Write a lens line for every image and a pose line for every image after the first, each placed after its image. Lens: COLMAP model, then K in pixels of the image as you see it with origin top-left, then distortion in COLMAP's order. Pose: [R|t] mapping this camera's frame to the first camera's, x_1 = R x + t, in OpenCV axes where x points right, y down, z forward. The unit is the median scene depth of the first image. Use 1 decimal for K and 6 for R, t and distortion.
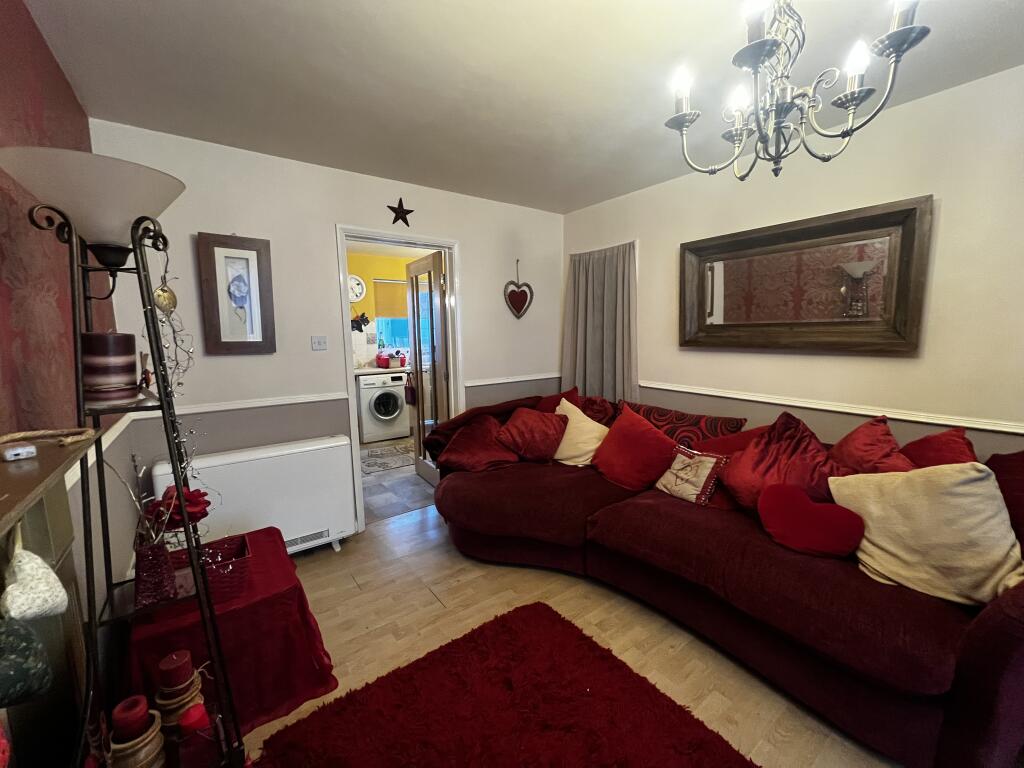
lens RADIAL K [[409.6, 0, 512.0], [0, 409.6, 384.0], [0, 0, 1]] dist [0.001225, 0.000078]
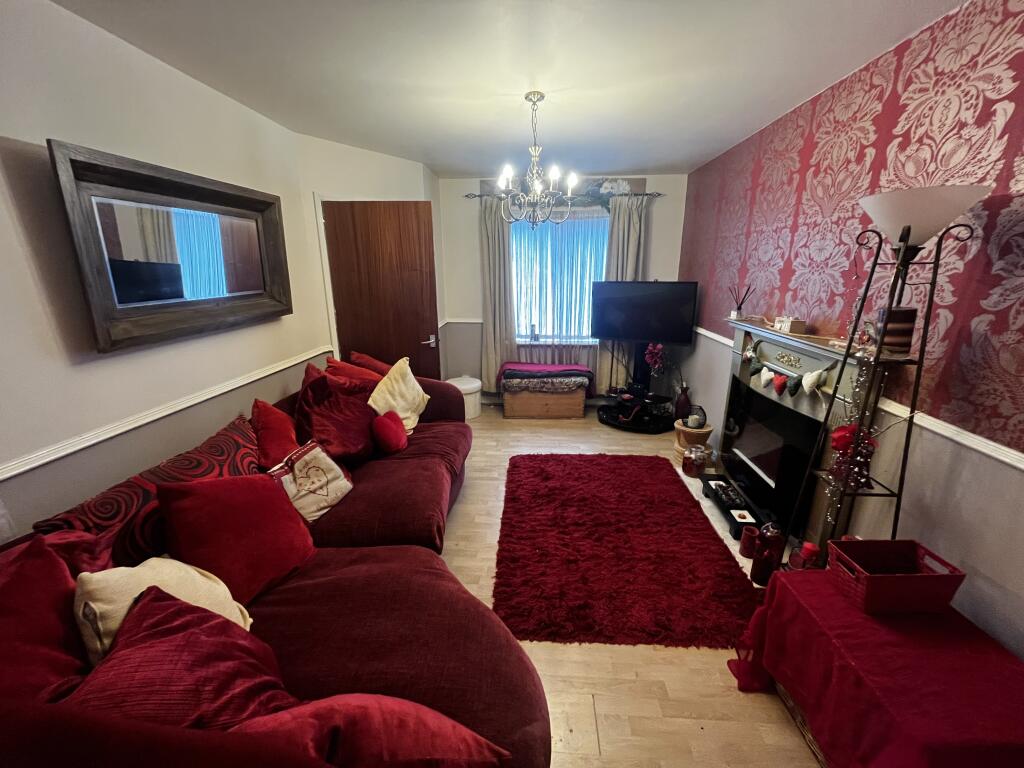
lens RADIAL K [[409.6, 0, 512.0], [0, 409.6, 384.0], [0, 0, 1]] dist [0.001225, 0.000078]
pose [[-0.765594, -0.157679, 0.623702, -0.438488], [0.098062, 0.929565, 0.355376, -0.263481], [-0.635807, 0.333235, -0.696207, 1.470889]]
